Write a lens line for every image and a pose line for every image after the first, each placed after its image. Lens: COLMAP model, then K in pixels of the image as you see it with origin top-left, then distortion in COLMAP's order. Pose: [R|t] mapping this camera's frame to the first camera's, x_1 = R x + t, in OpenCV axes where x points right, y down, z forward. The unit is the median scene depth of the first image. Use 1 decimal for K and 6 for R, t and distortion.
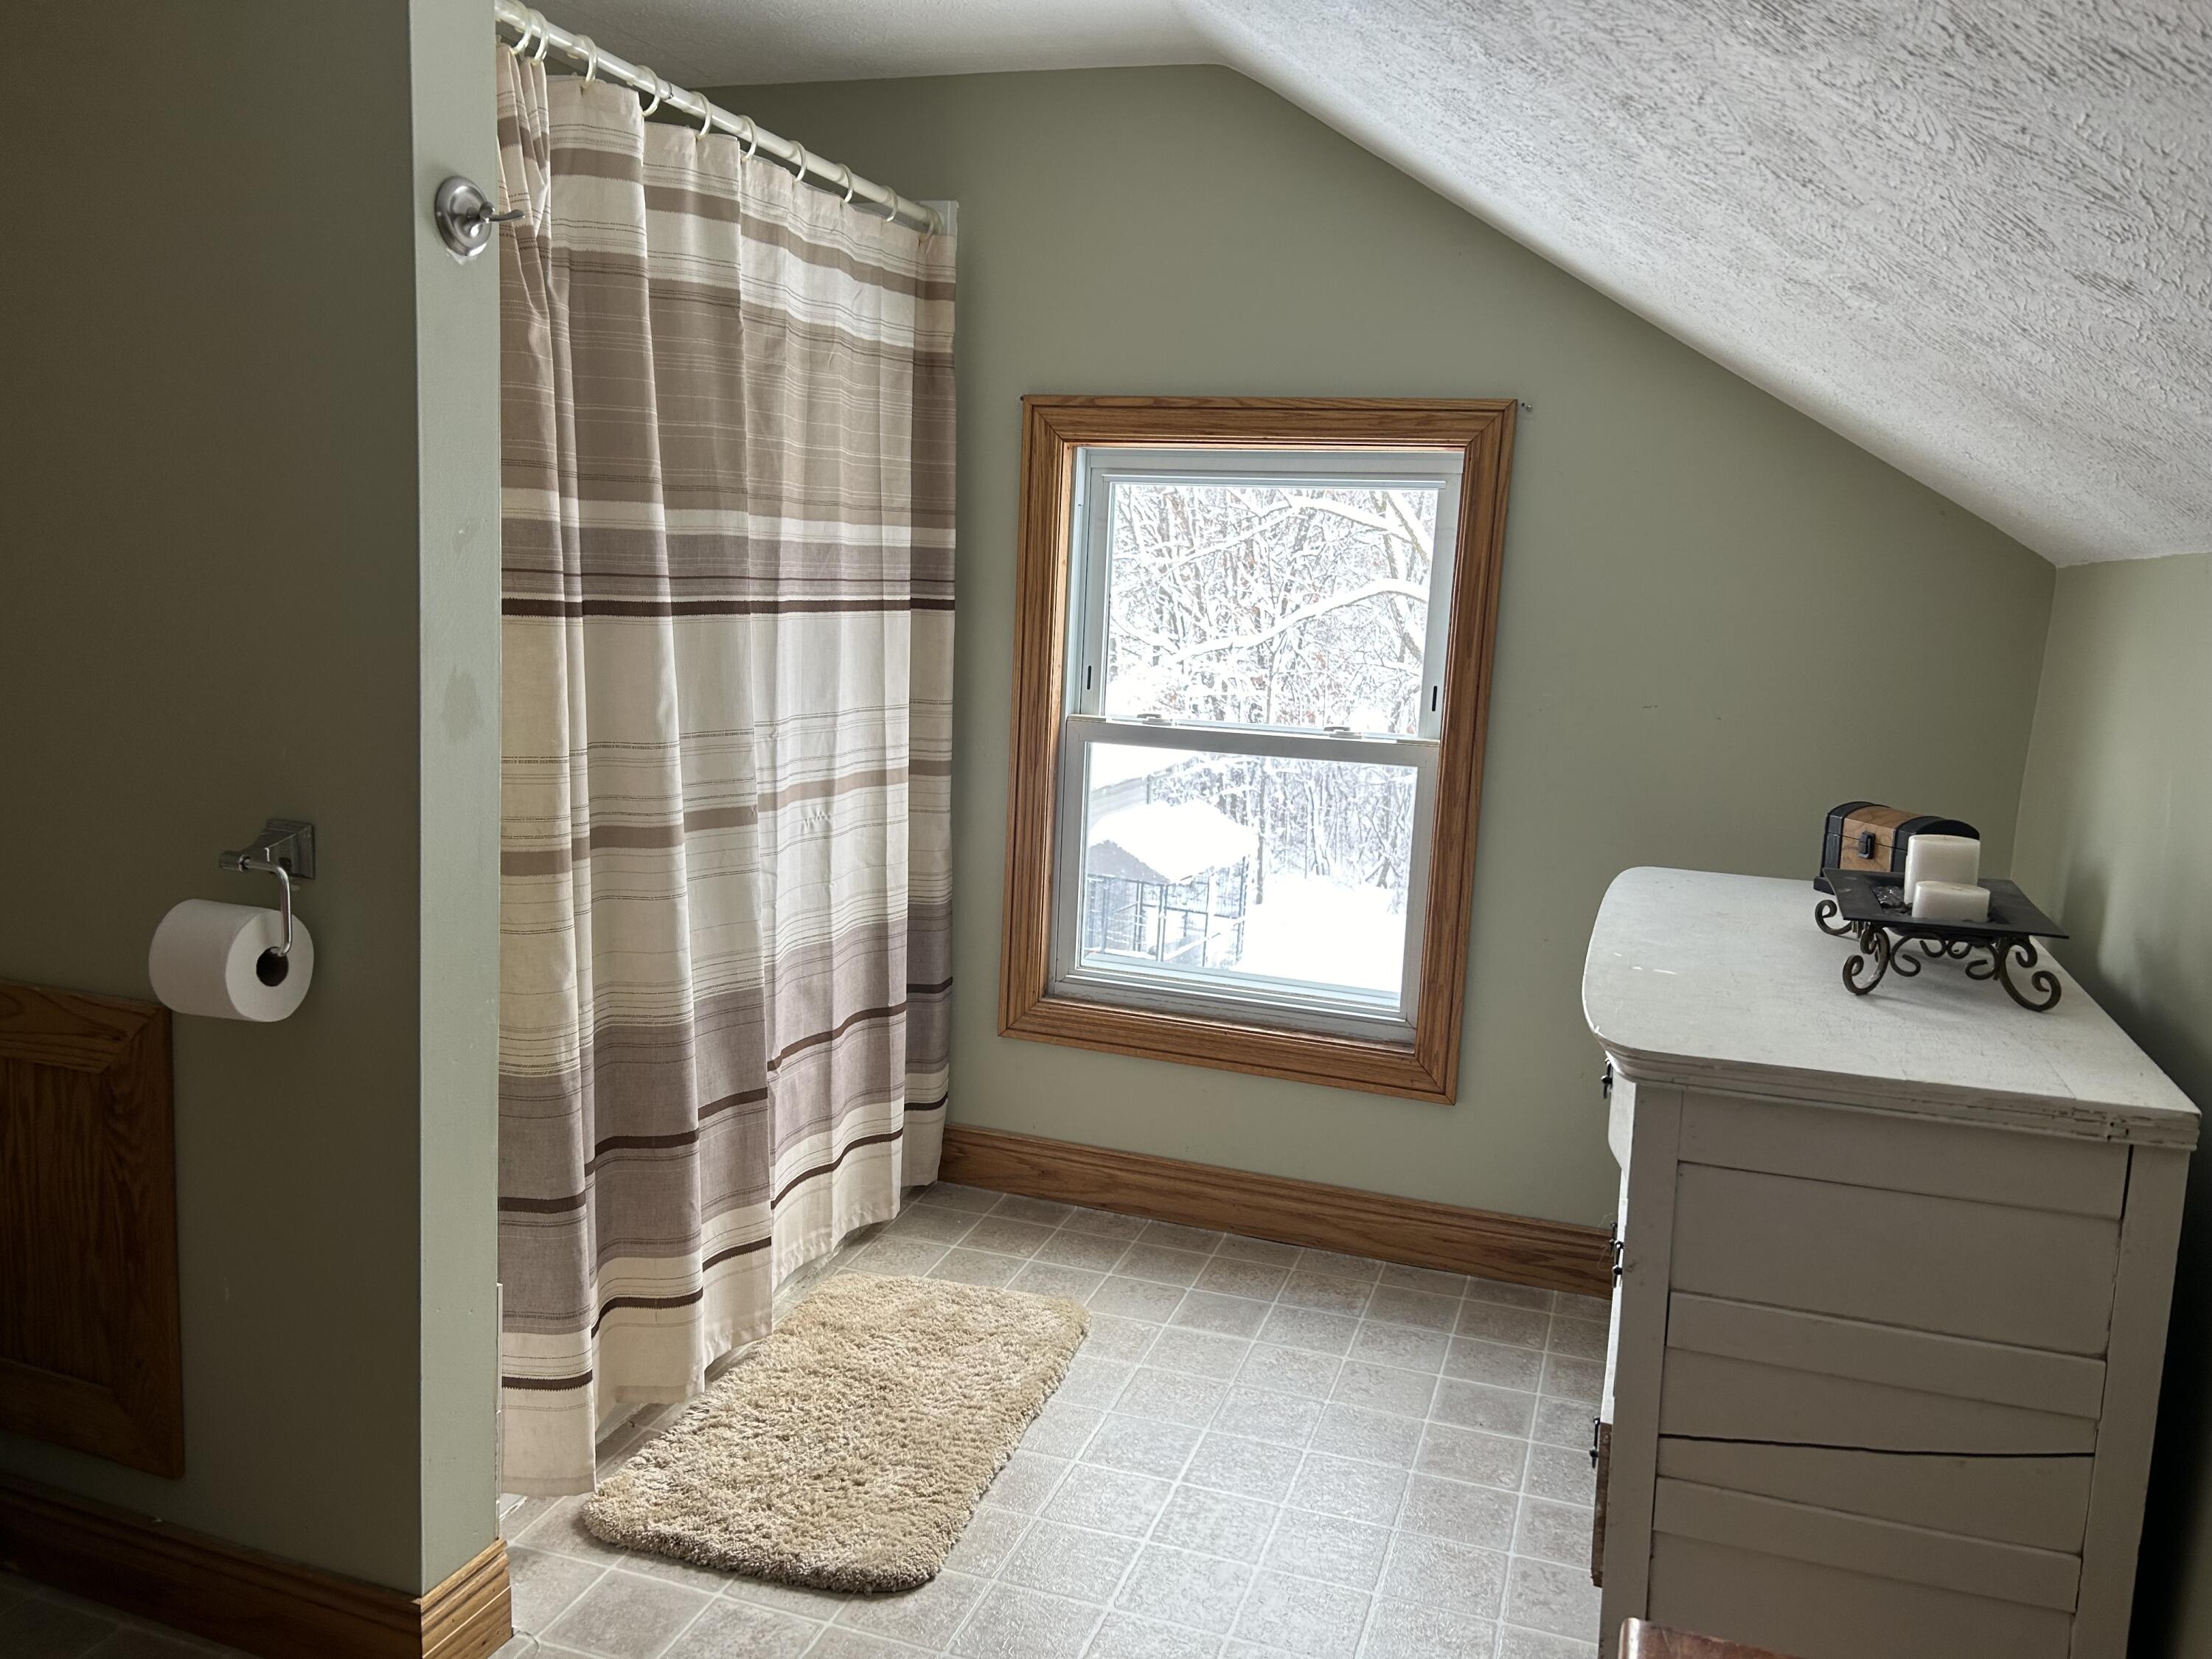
lens RADIAL K [[1673.3, 0, 1113.8], [0, 1673.3, 825.5], [0, 0, 1]] dist [0.046805, -0.030532]
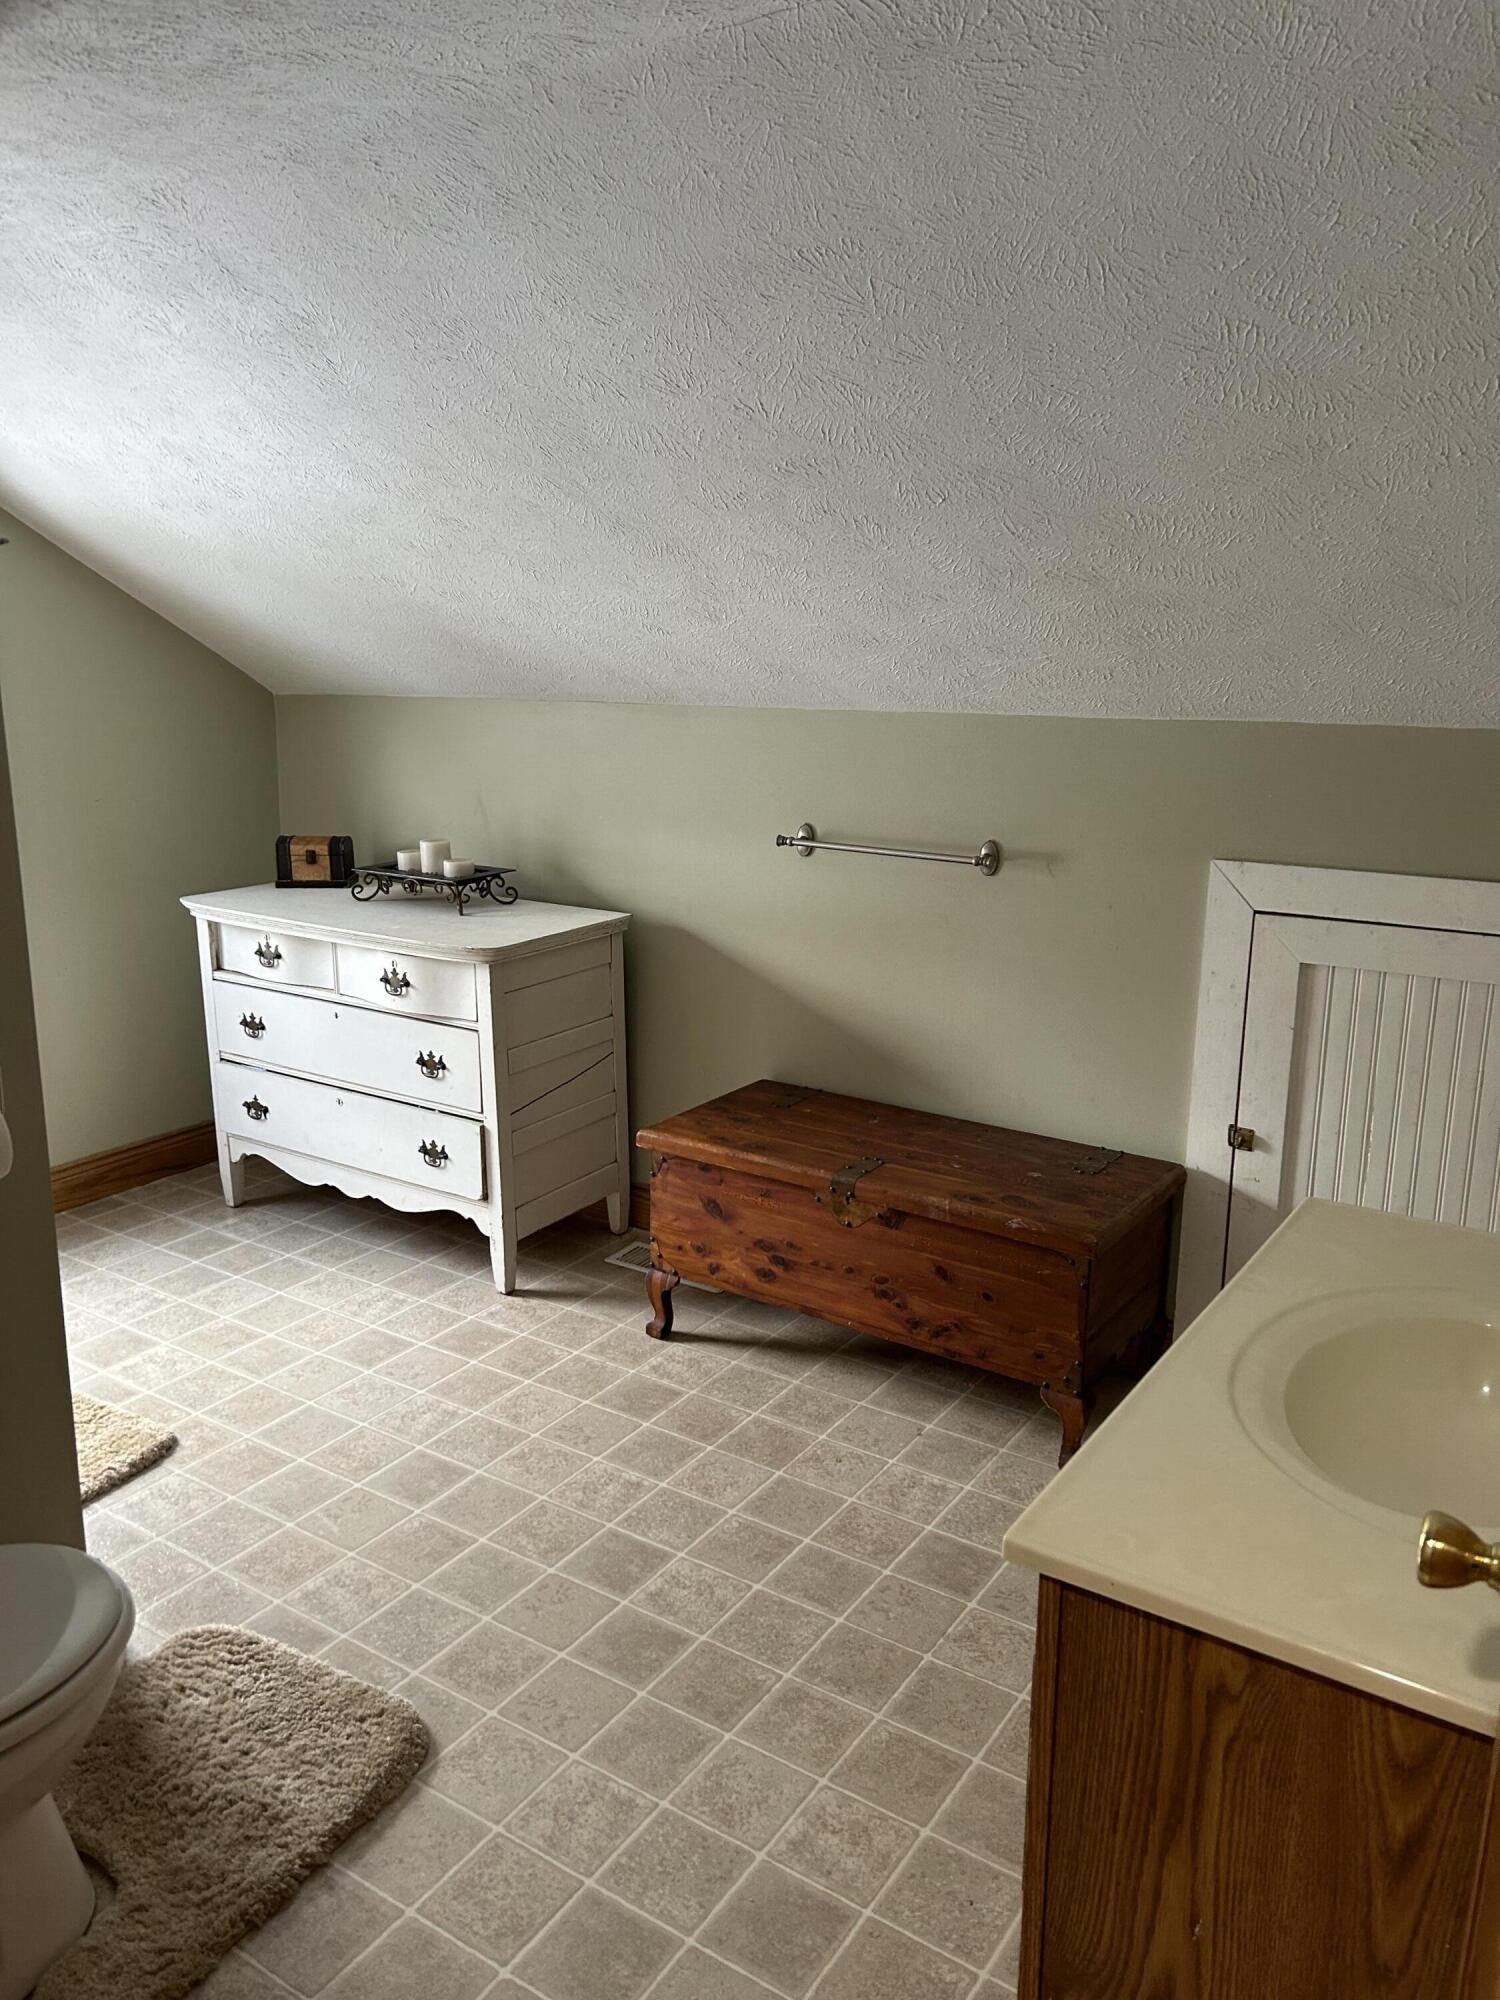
lens RADIAL K [[1513.0, 0, 753.3], [0, 1513.0, 1003.7], [0, 0, 1]] dist [0.046805, -0.030532]
pose [[0.277952, -0.281826, 0.918323, -1.008545], [0.161556, 0.956091, 0.244518, -0.165048], [-0.946912, 0.080397, 0.311279, 0.025190]]
